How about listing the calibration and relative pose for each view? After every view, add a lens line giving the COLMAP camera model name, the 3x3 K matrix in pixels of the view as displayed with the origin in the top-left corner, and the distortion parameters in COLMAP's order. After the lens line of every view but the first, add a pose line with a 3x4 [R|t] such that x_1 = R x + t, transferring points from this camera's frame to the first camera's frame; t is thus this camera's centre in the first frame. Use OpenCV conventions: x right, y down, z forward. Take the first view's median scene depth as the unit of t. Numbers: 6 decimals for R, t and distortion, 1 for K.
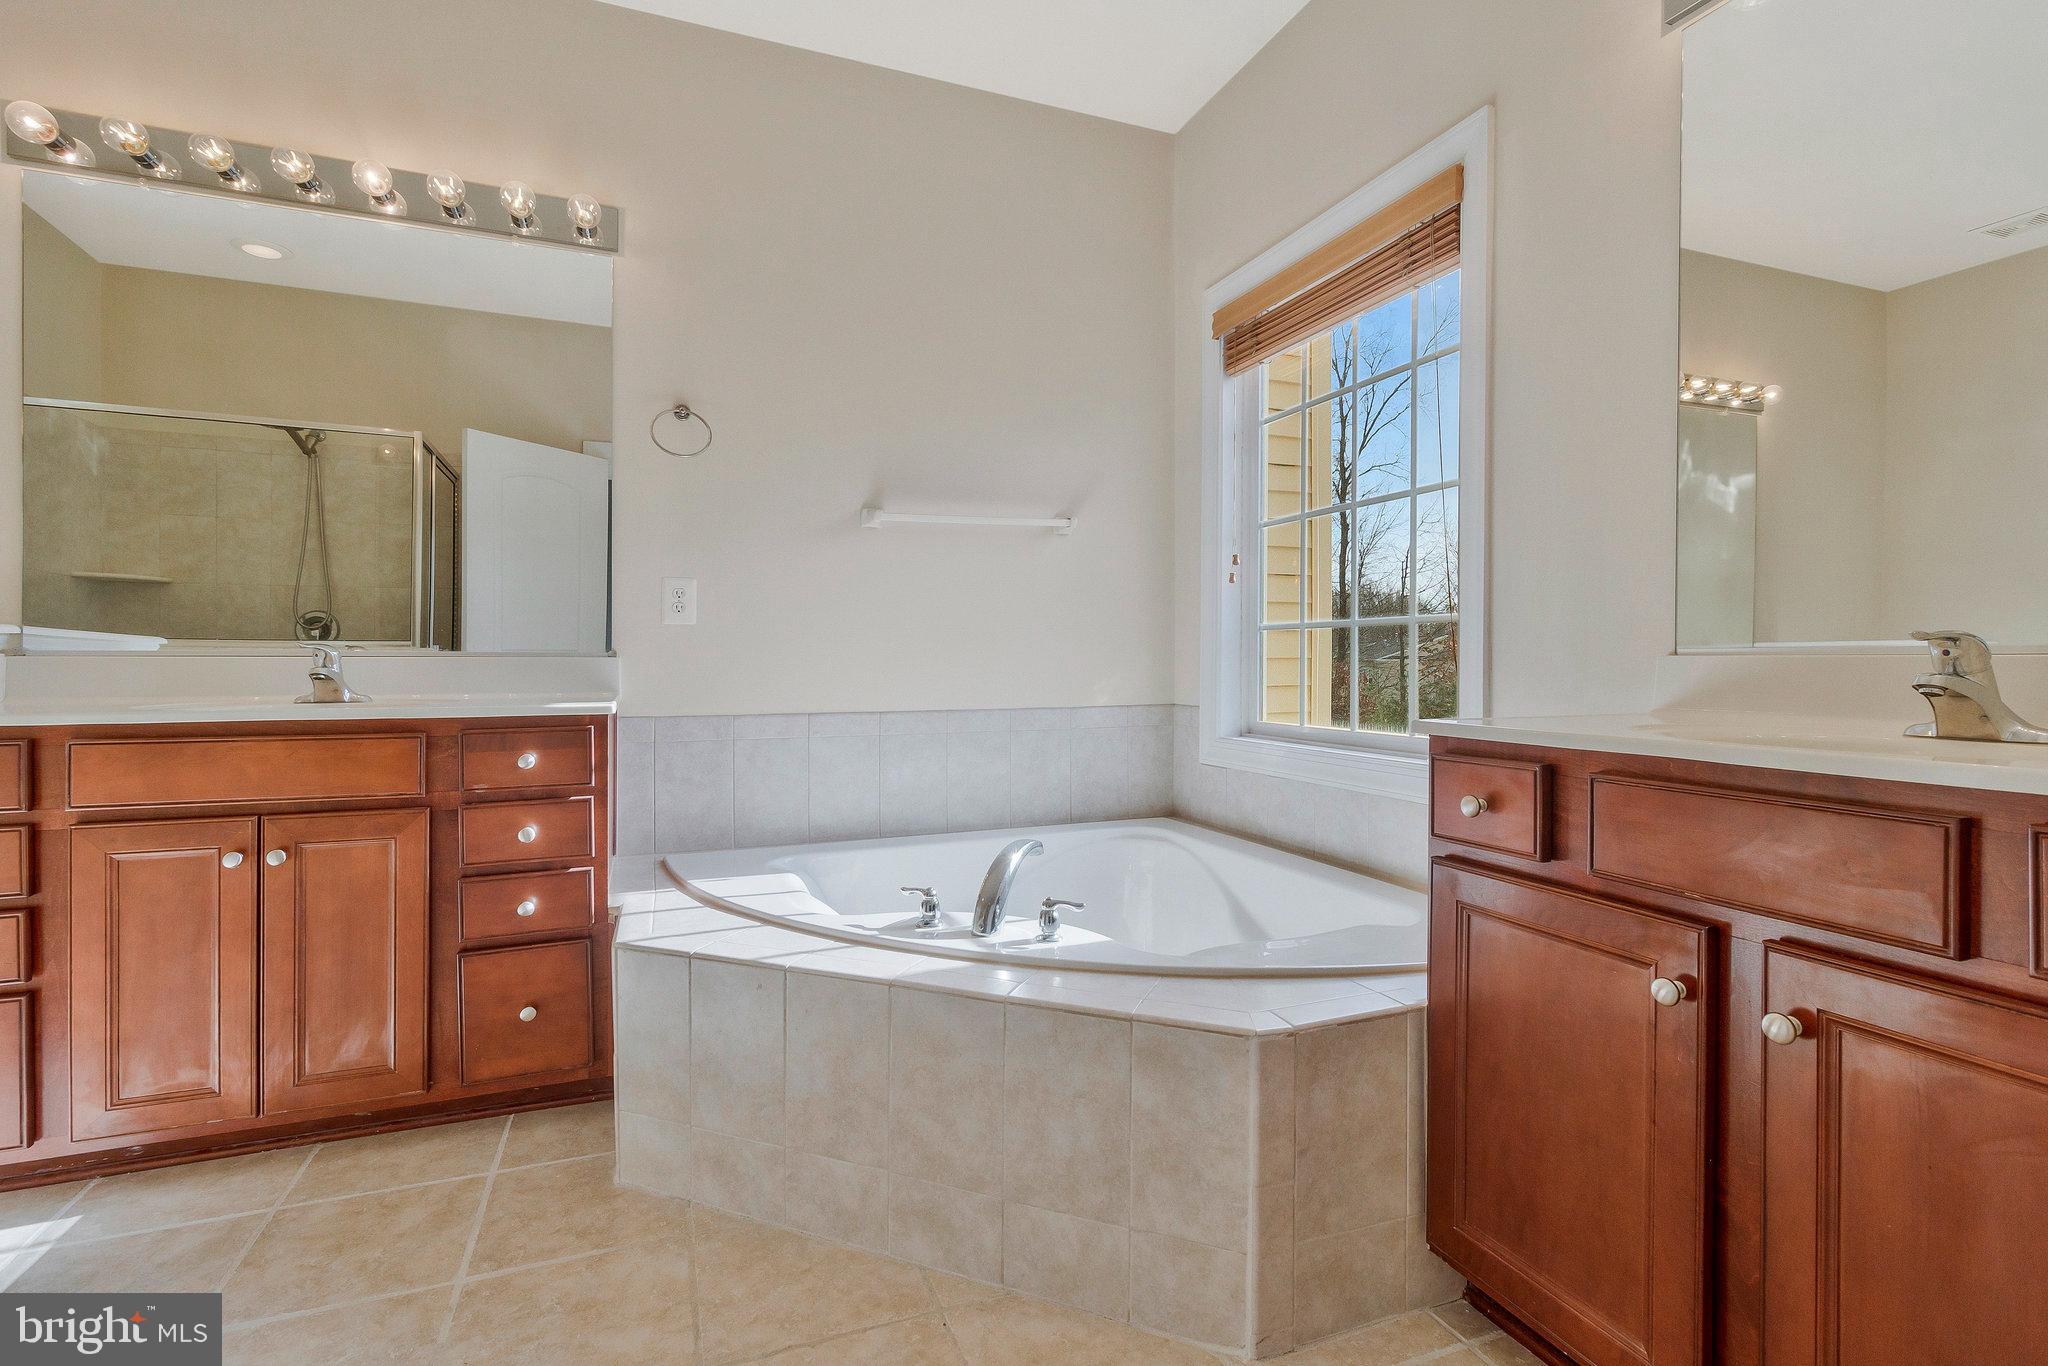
lens RADIAL K [[950.4, 0, 1026.1], [0, 950.4, 668.1], [0, 0, 1]] dist [0.003852, 0.000819]
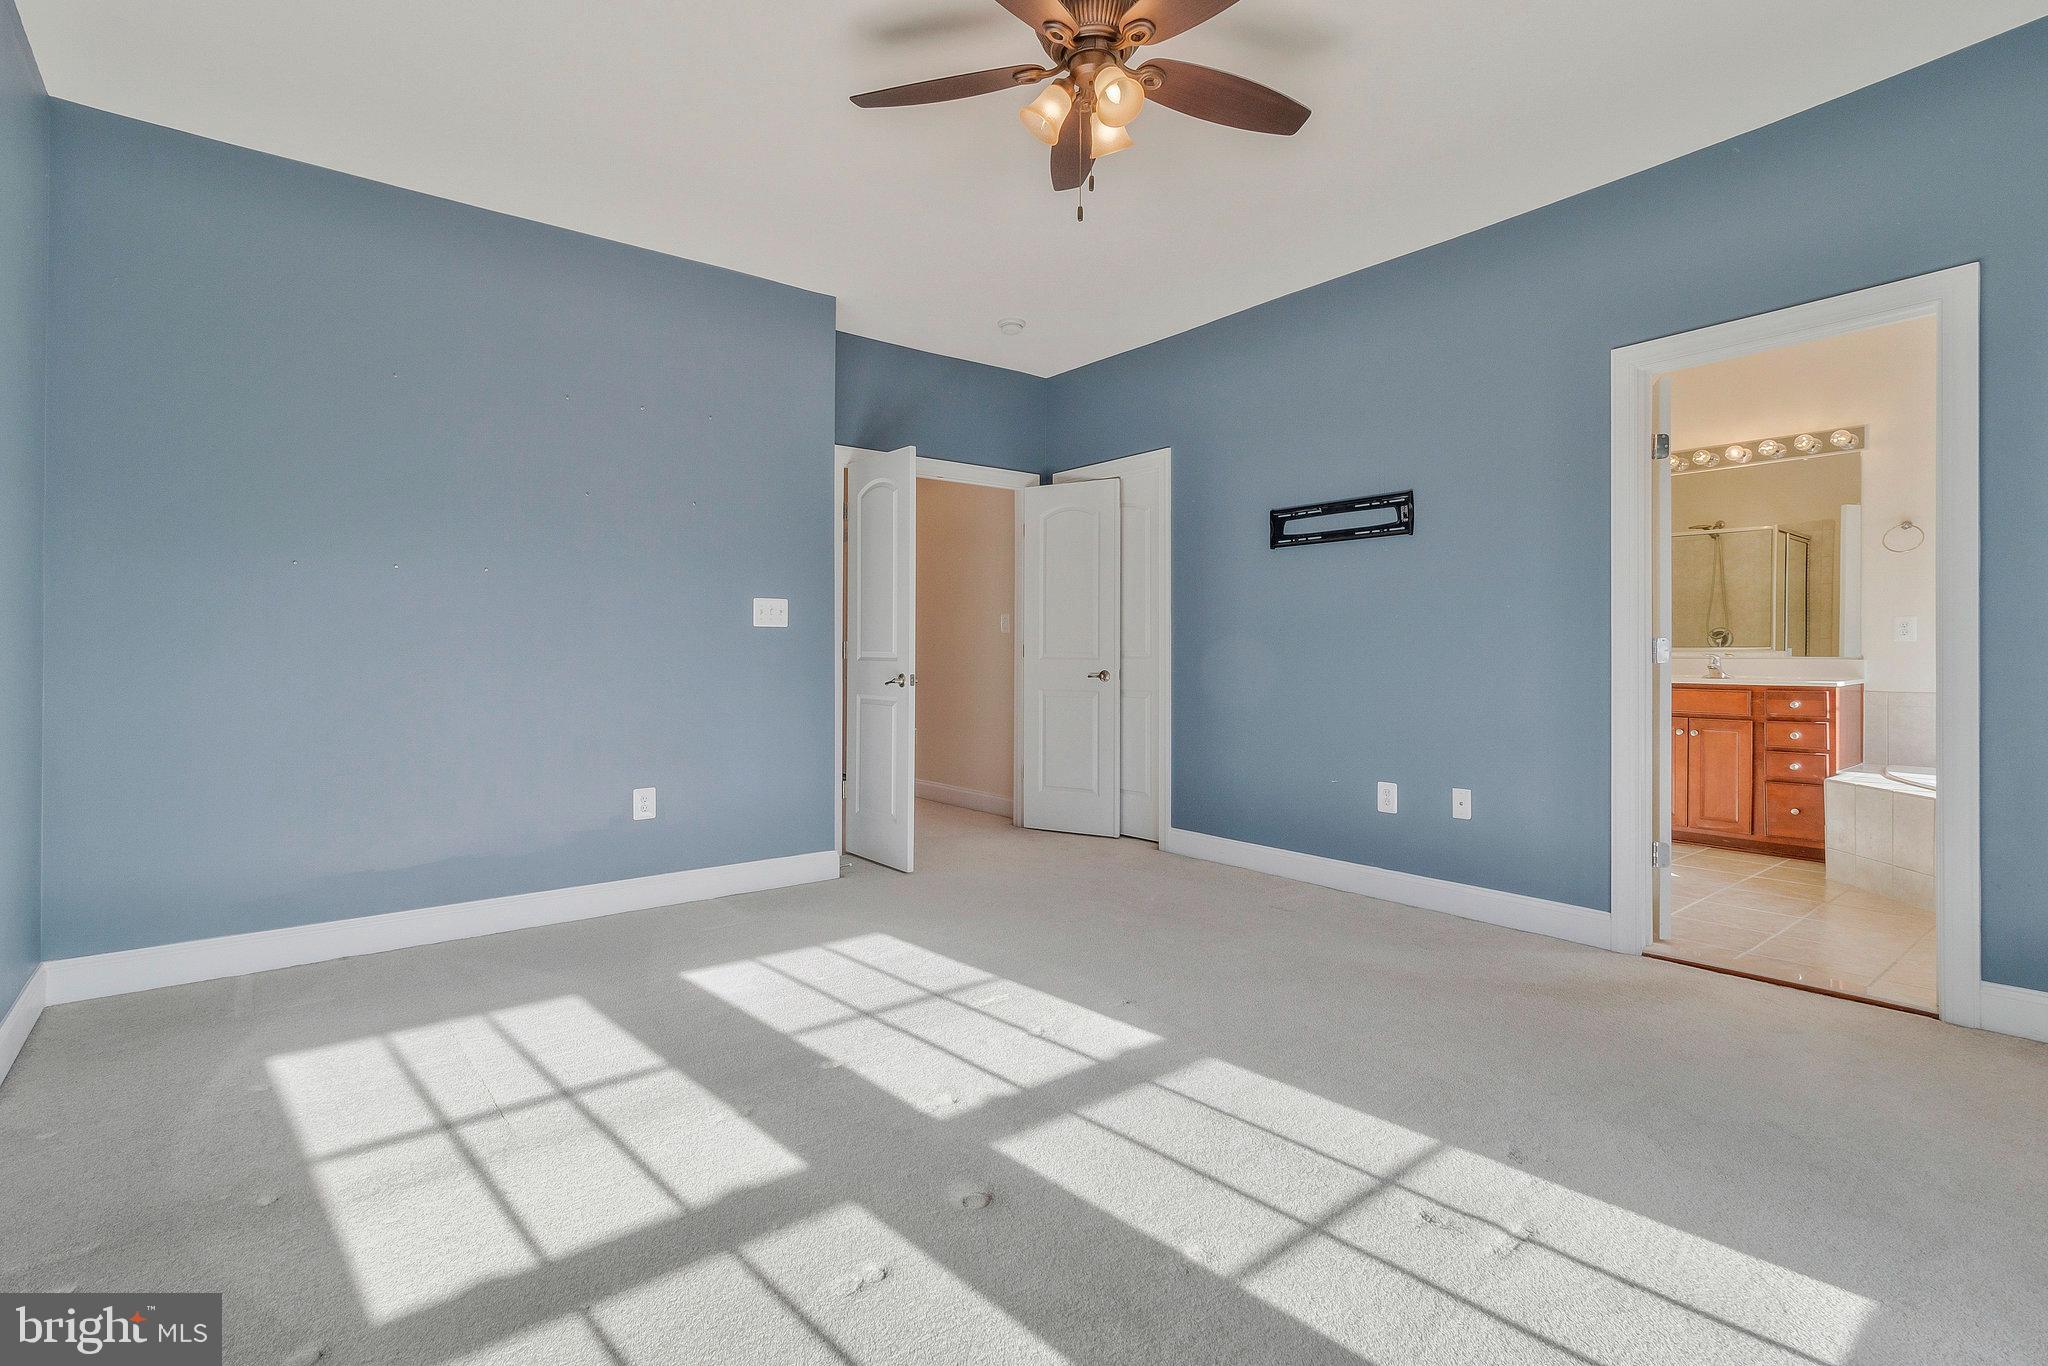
lens RADIAL K [[977.4, 0, 1029.1], [0, 977.4, 642.8], [0, 0, 1]] dist [0.000300, 0.000048]
pose [[0.297510, -0.006384, -0.954697, 1.242635], [-0.010180, 0.999900, -0.009859, -0.011939], [0.954664, 0.012652, 0.297415, -1.555788]]
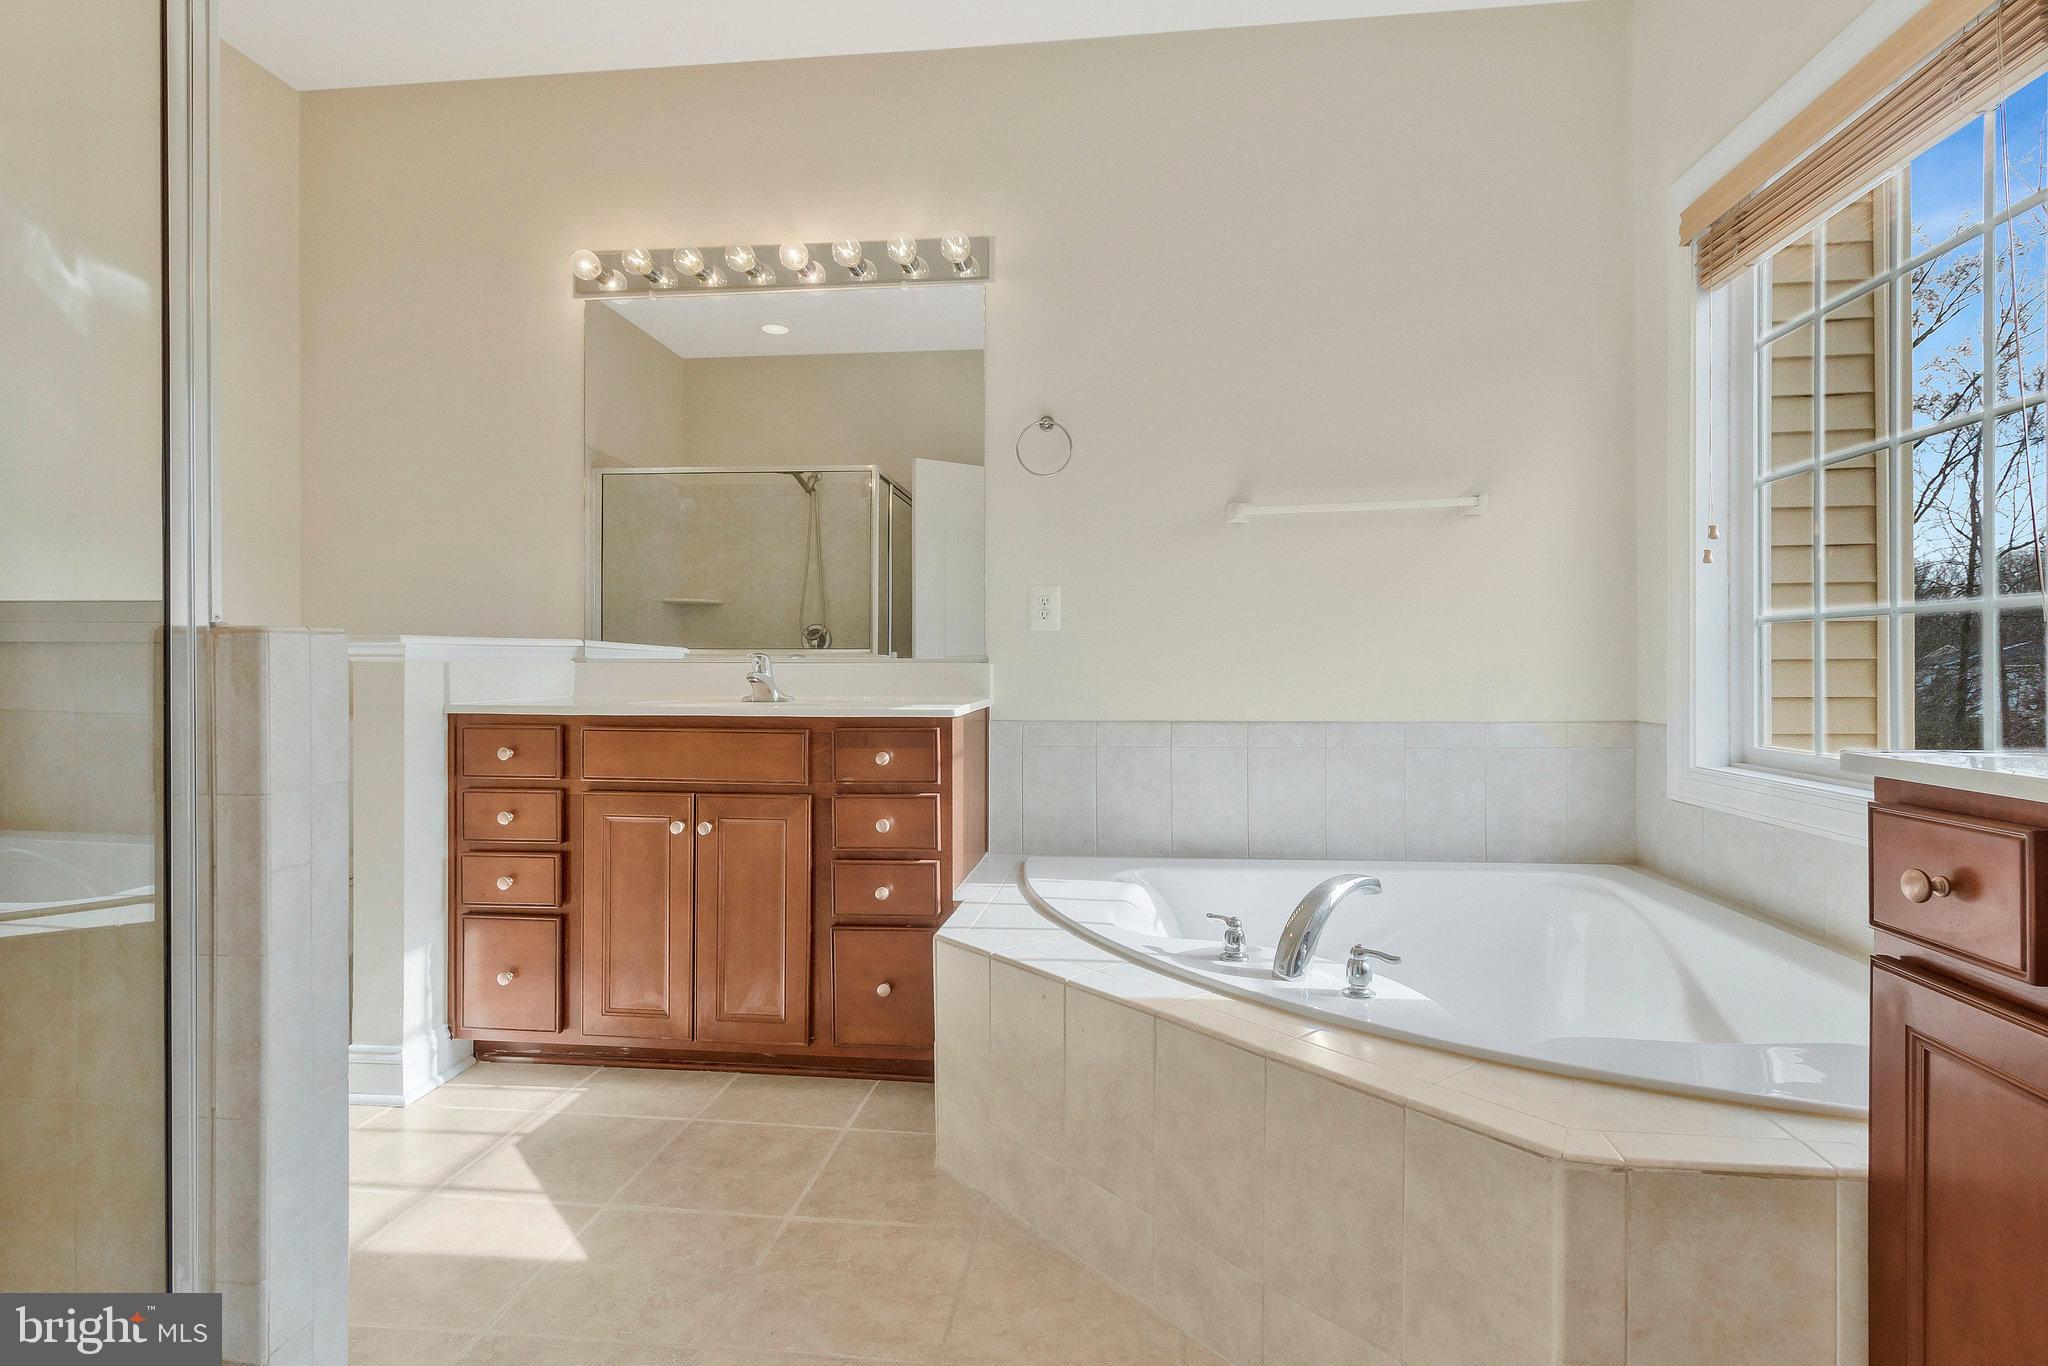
lens RADIAL K [[1004.1, 0, 1030.2], [0, 1004.1, 658.7], [0, 0, 1]] dist [0.010743, 0.000615]
pose [[0.882827, -0.004680, -0.469675, 0.171411], [-0.002060, 0.999902, -0.013836, -0.001268], [0.469694, 0.013182, 0.882731, 0.056734]]
